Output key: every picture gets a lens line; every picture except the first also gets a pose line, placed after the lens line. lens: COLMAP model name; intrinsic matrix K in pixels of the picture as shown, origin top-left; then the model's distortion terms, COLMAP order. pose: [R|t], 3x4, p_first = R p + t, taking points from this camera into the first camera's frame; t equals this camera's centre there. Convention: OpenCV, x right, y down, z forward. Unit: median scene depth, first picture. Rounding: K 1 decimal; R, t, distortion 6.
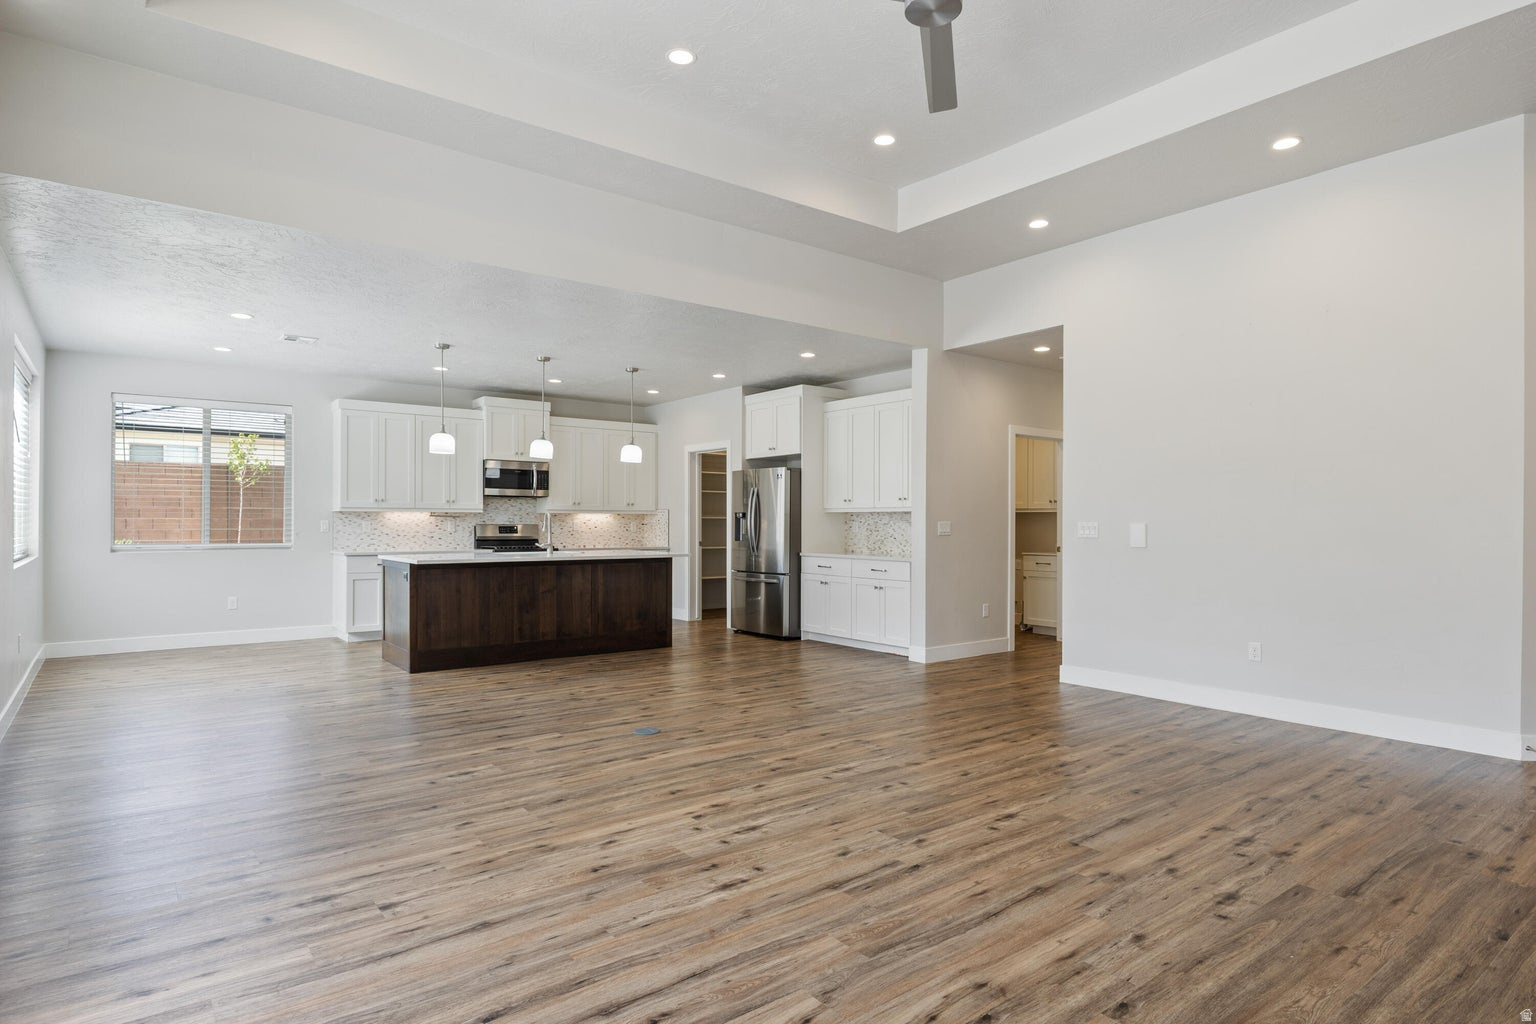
lens RADIAL K [[836.9, 0, 776.5], [0, 836.9, 537.1], [0, 0, 1]] dist [-0.007453, 0.002947]
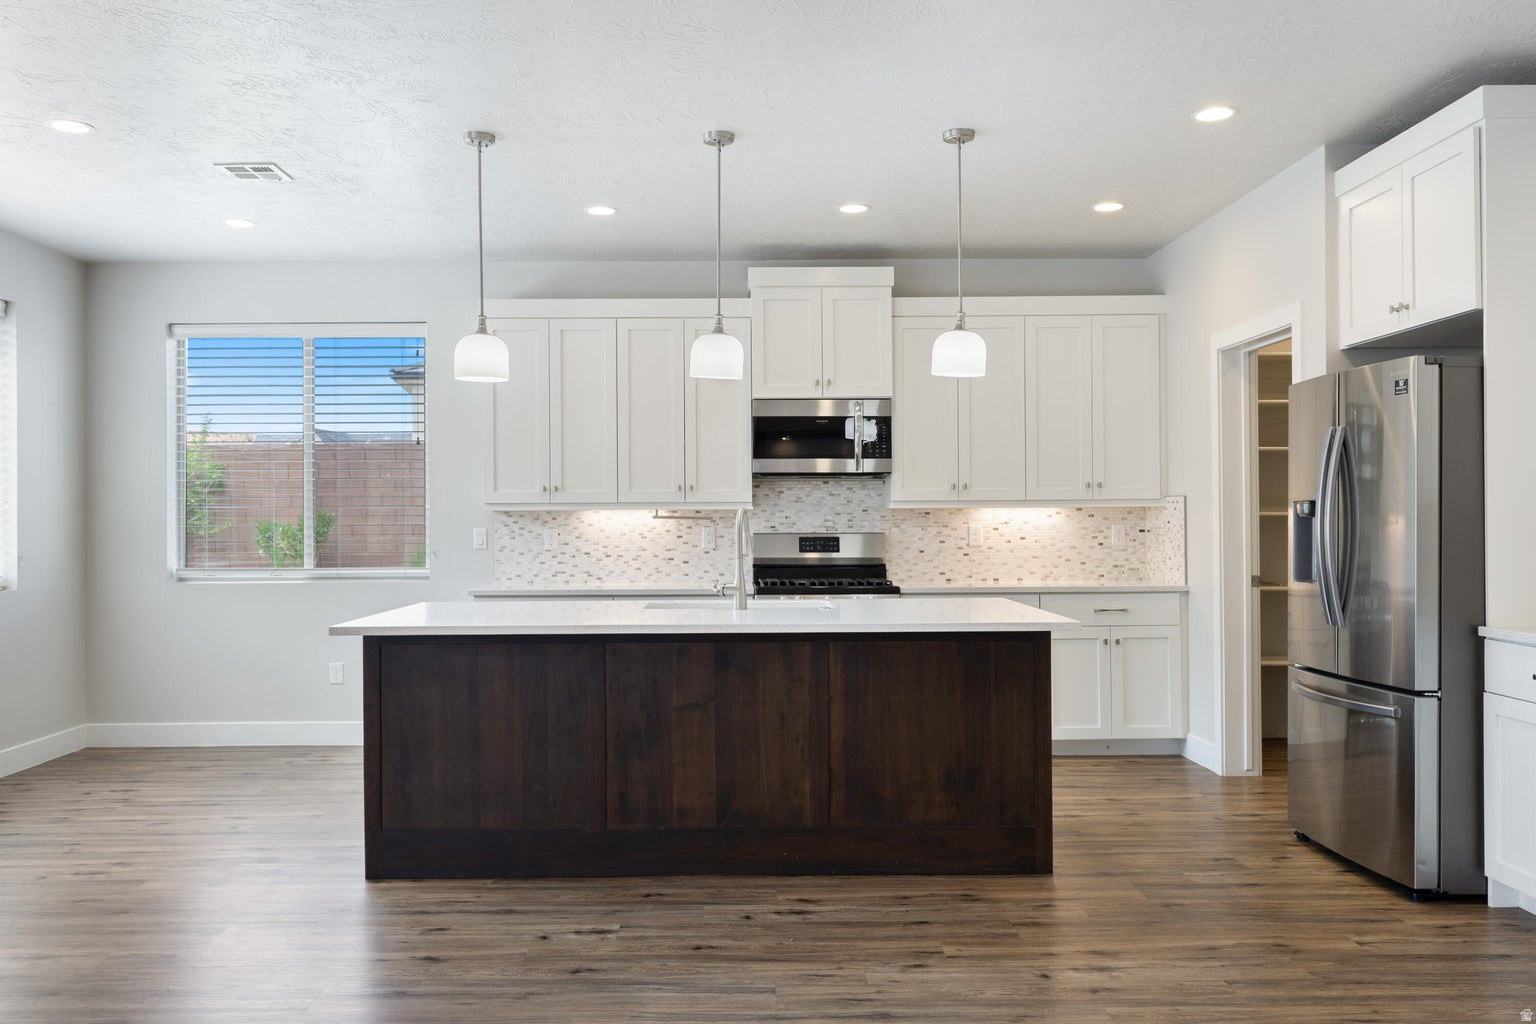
lens RADIAL K [[1284.8, 0, 743.0], [0, 1284.8, 521.7], [0, 0, 1]] dist [0.018074, -0.005280]
pose [[0.788443, -0.006388, -0.615074, 0.101141], [-0.002723, 0.999900, -0.013875, -0.012266], [0.615101, 0.012615, 0.788347, 0.422504]]
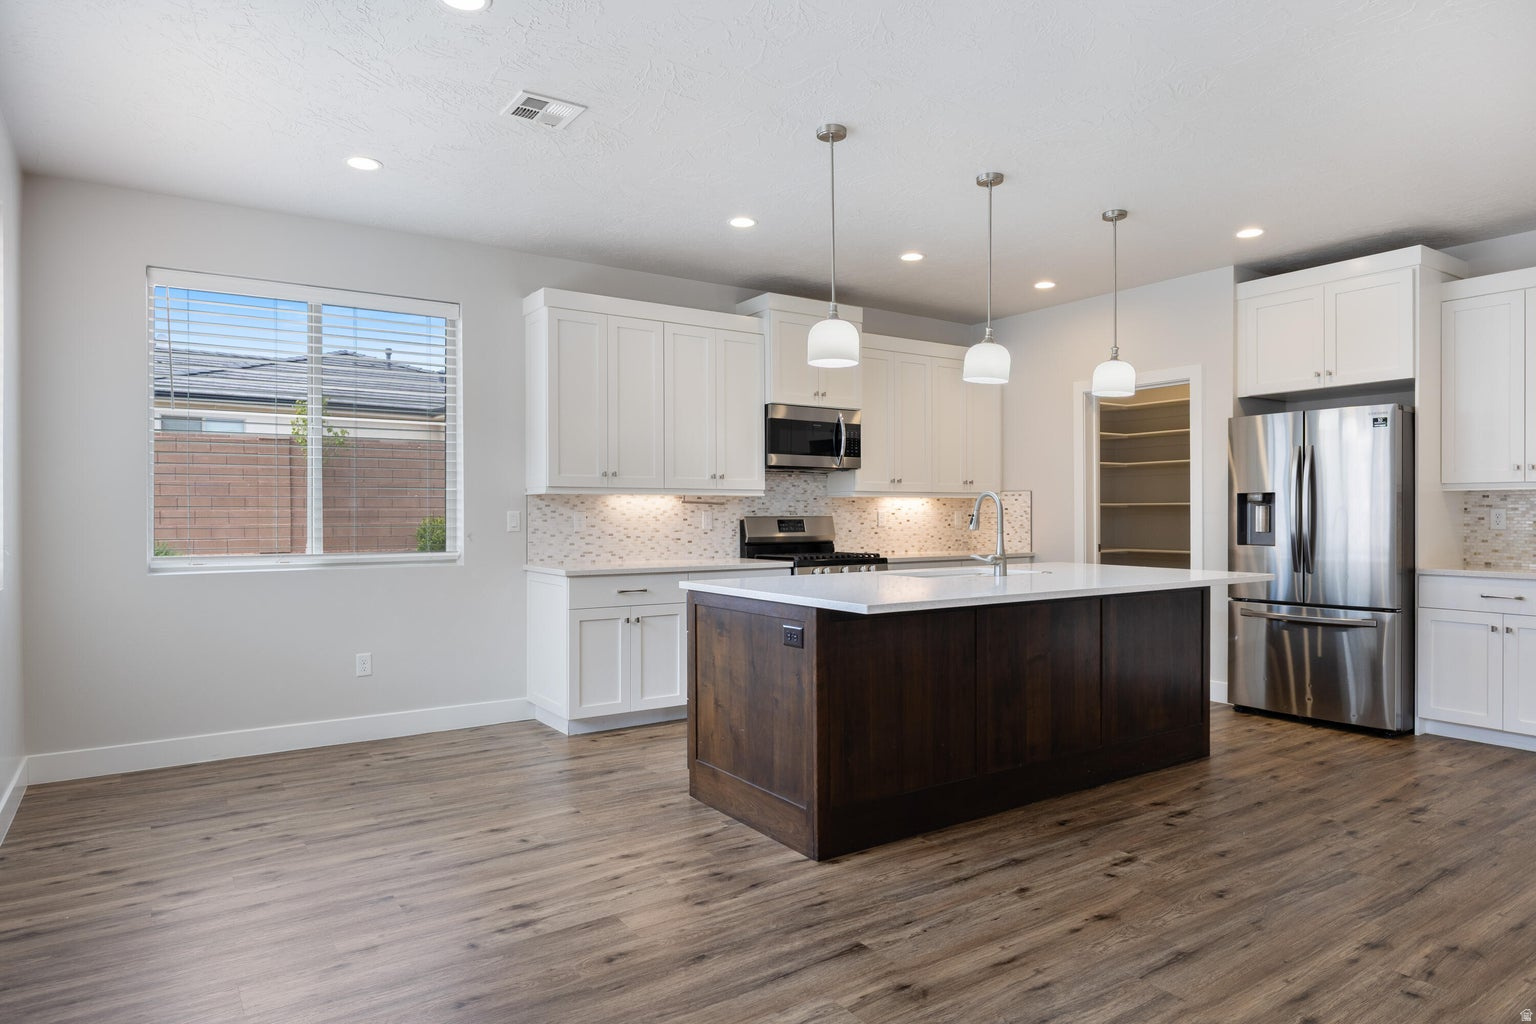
lens RADIAL K [[931.5, 0, 763.2], [0, 931.5, 512.8], [0, 0, 1]] dist [0.000200, -0.003228]
pose [[0.998188, -0.005108, -0.059952, -0.320509], [0.004000, 0.999819, -0.018593, -0.006191], [0.060037, 0.018320, 0.998028, 0.371903]]
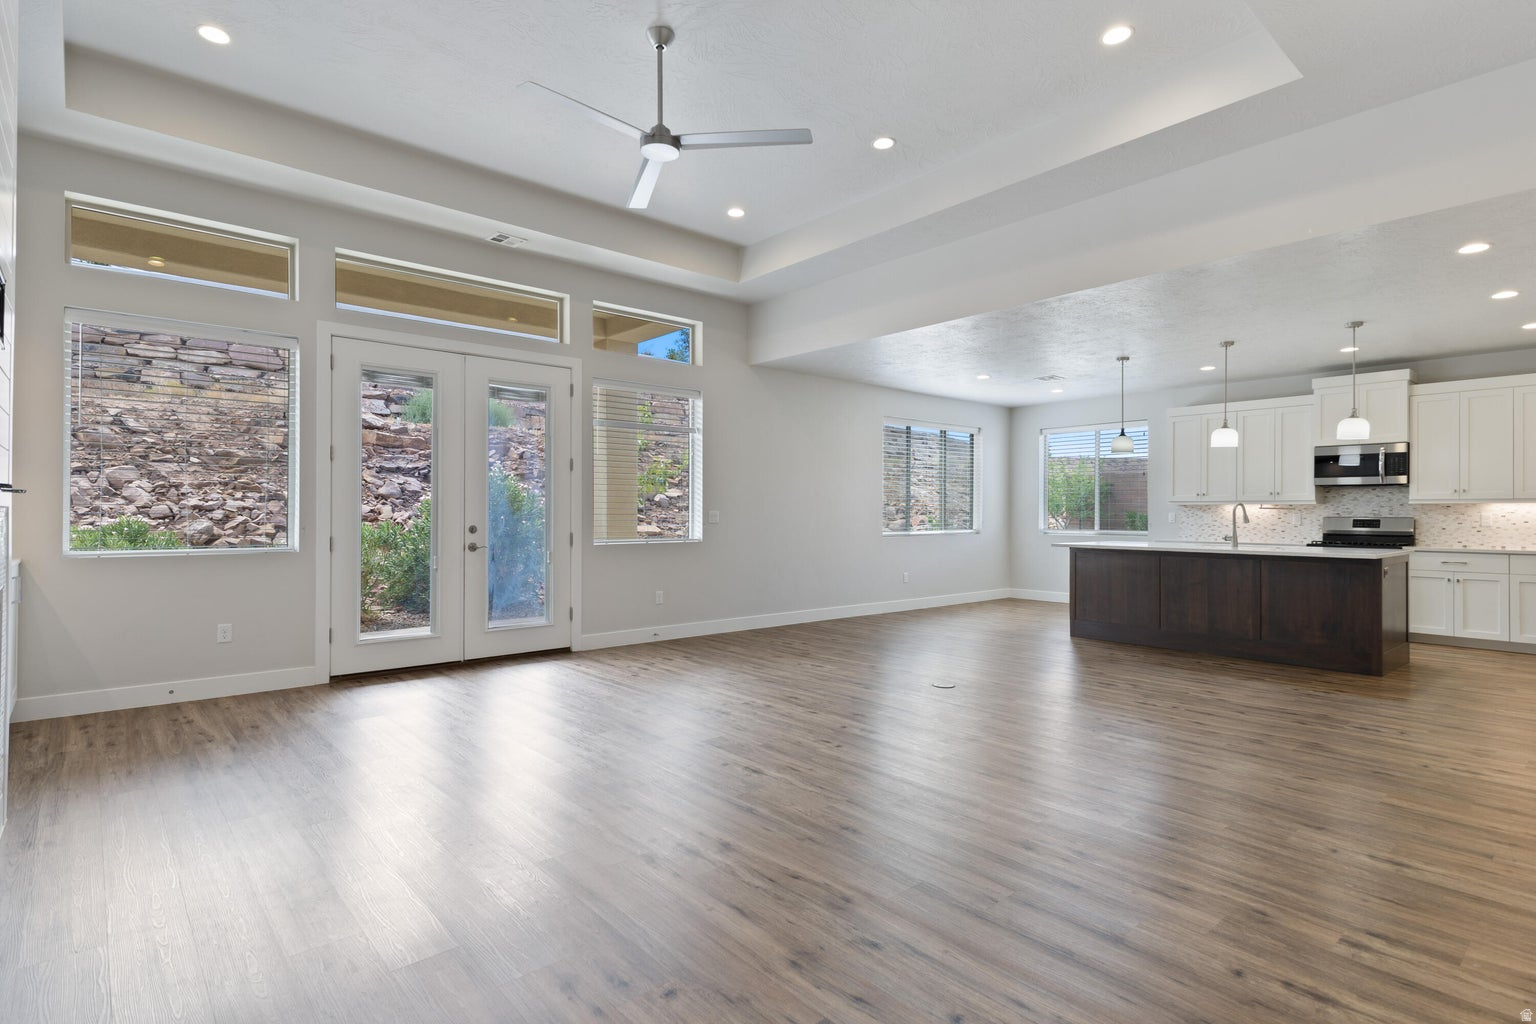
lens RADIAL K [[785.0, 0, 774.7], [0, 785.0, 508.1], [0, 0, 1]] dist [0.025527, 0.001315]
pose [[0.060710, -0.009258, -0.998113, 0.498541], [-0.023323, 0.999671, -0.010691, -0.001779], [0.997883, 0.023928, 0.060474, 0.358265]]
